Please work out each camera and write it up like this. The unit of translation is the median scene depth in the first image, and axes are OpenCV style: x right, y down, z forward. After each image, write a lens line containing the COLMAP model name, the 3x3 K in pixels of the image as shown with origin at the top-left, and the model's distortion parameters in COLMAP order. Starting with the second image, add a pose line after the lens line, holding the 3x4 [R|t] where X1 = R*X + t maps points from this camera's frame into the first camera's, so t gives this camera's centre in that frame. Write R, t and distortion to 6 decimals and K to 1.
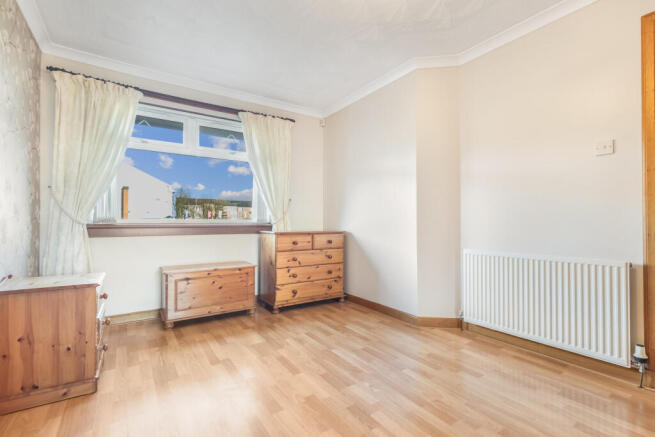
lens RADIAL K [[302.8, 0, 328.5], [0, 302.8, 221.8], [0, 0, 1]] dist [0.001201, -0.000235]
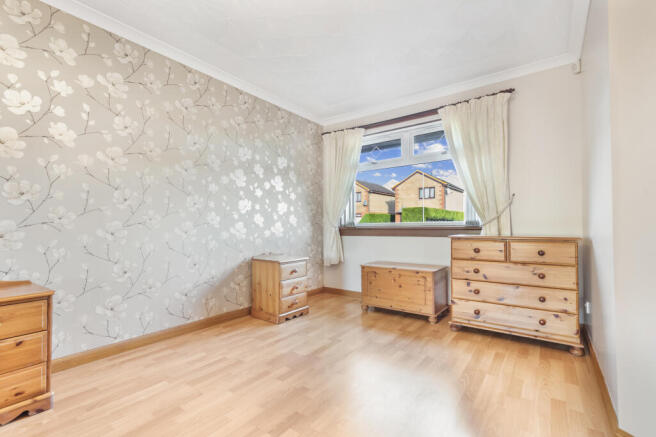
lens RADIAL K [[295.6, 0, 327.4], [0, 295.6, 221.5], [0, 0, 1]] dist [0.001623, 0.000366]
pose [[0.334577, -0.014920, -0.942250, 0.494974], [0.010007, 0.999875, -0.012279, -0.001047], [0.942315, -0.005321, 0.334684, 0.372512]]
